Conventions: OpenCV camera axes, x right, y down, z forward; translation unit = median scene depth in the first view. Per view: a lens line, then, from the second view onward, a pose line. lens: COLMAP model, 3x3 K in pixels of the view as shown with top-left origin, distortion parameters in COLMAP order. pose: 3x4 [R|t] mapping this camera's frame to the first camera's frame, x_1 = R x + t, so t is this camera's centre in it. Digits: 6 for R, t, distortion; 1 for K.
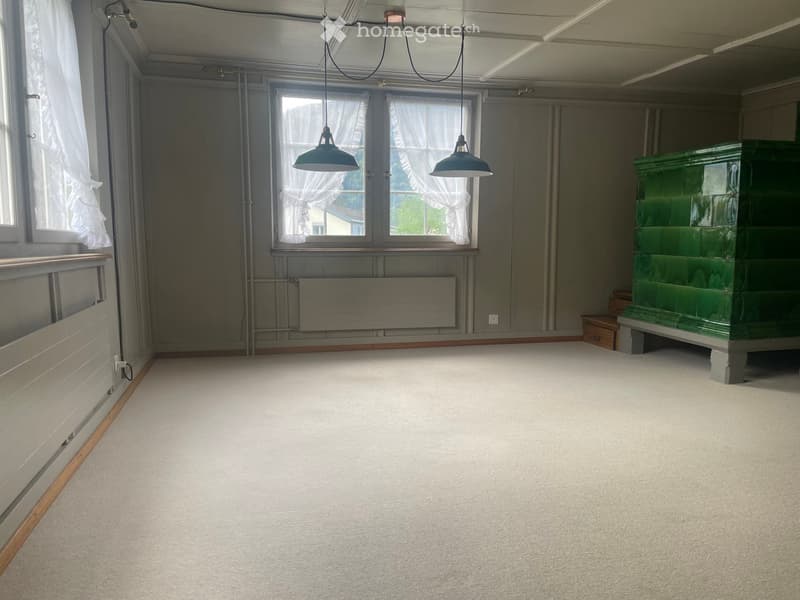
lens RADIAL K [[615.2, 0, 400.1], [0, 615.2, 307.8], [0, 0, 1]] dist [0.127978, -0.169136]
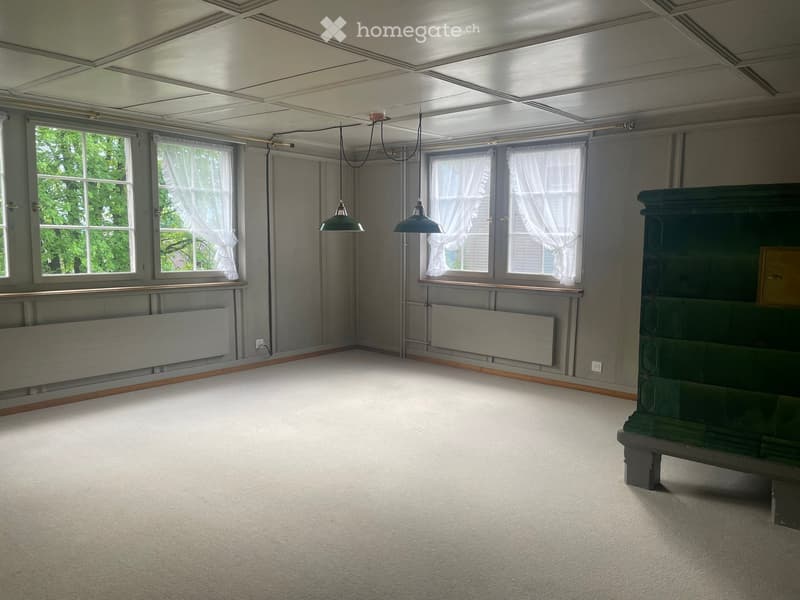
lens RADIAL K [[615.2, 0, 400.1], [0, 615.2, 307.8], [0, 0, 1]] dist [0.127978, -0.169136]
pose [[0.563174, 0.102319, -0.819979, 0.802941], [-0.100680, 0.993408, 0.054811, -0.098404], [0.820182, 0.051687, 0.569763, 0.217440]]
